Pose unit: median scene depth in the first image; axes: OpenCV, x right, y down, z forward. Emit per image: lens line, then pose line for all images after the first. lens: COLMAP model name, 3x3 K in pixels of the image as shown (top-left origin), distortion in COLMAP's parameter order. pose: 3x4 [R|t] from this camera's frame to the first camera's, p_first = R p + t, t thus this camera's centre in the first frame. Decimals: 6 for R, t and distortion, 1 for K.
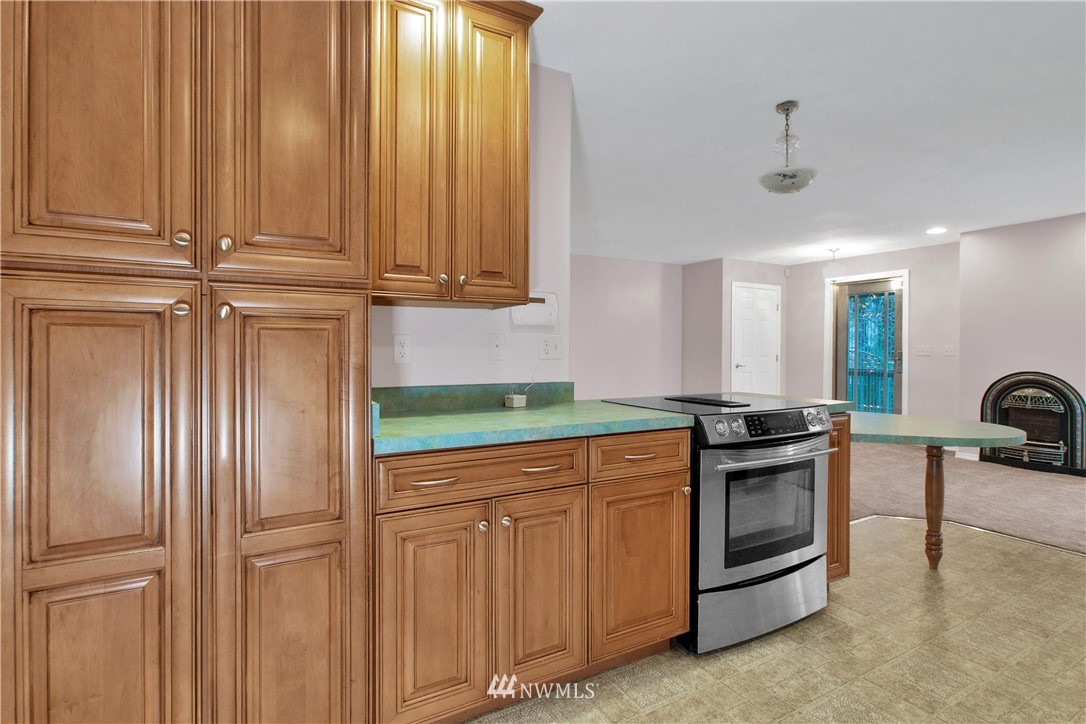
lens RADIAL K [[517.9, 0, 543.0], [0, 517.9, 362.0], [0, 0, 1]] dist [-0.008570, 0.001570]
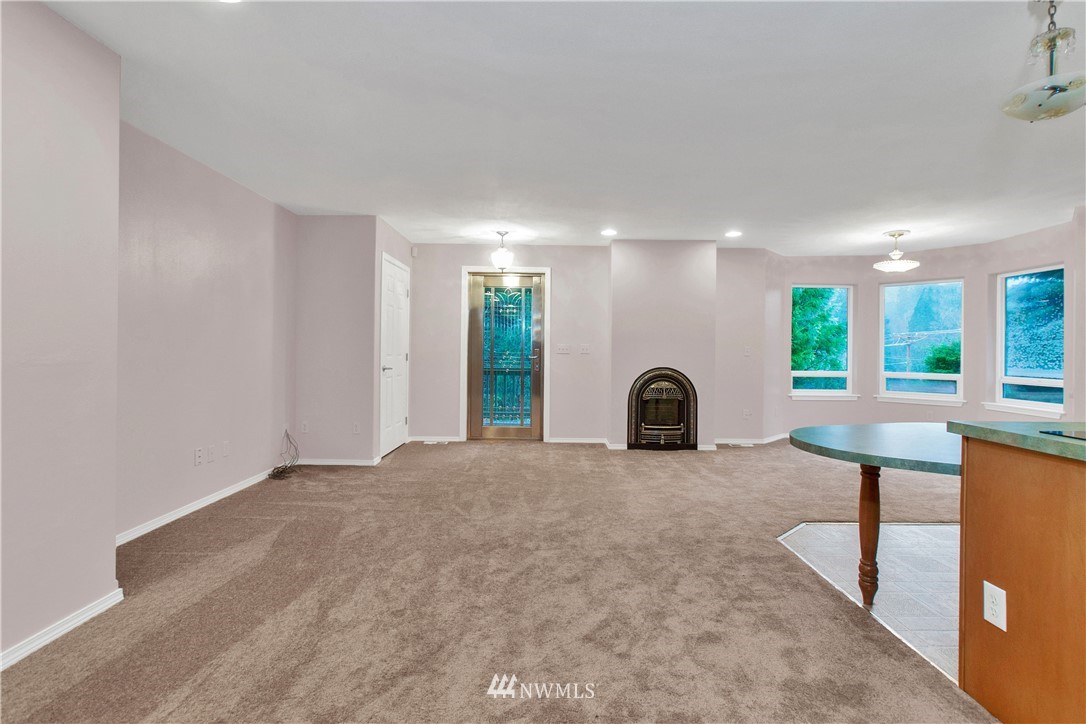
lens RADIAL K [[505.0, 0, 544.7], [0, 505.0, 341.7], [0, 0, 1]] dist [-0.001828, -0.000331]
pose [[0.488664, -0.001956, 0.872470, -0.196467], [0.010583, 0.999937, -0.003686, -0.038933], [-0.872408, 0.011034, 0.488654, 0.667307]]
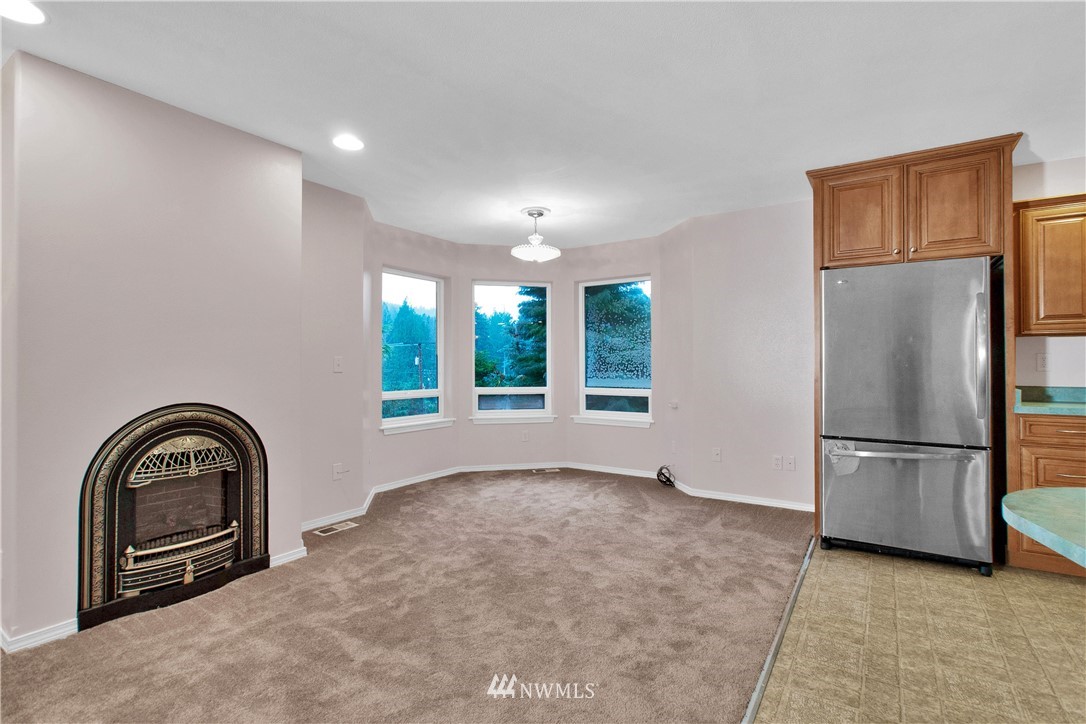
lens RADIAL K [[506.8, 0, 542.1], [0, 506.8, 364.9], [0, 0, 1]] dist [0.000993, -0.000610]
pose [[-0.459546, -0.018040, 0.887971, 0.345643], [0.002702, 0.999761, 0.021710, -0.028545], [-0.888150, 0.012376, -0.459388, 0.915703]]
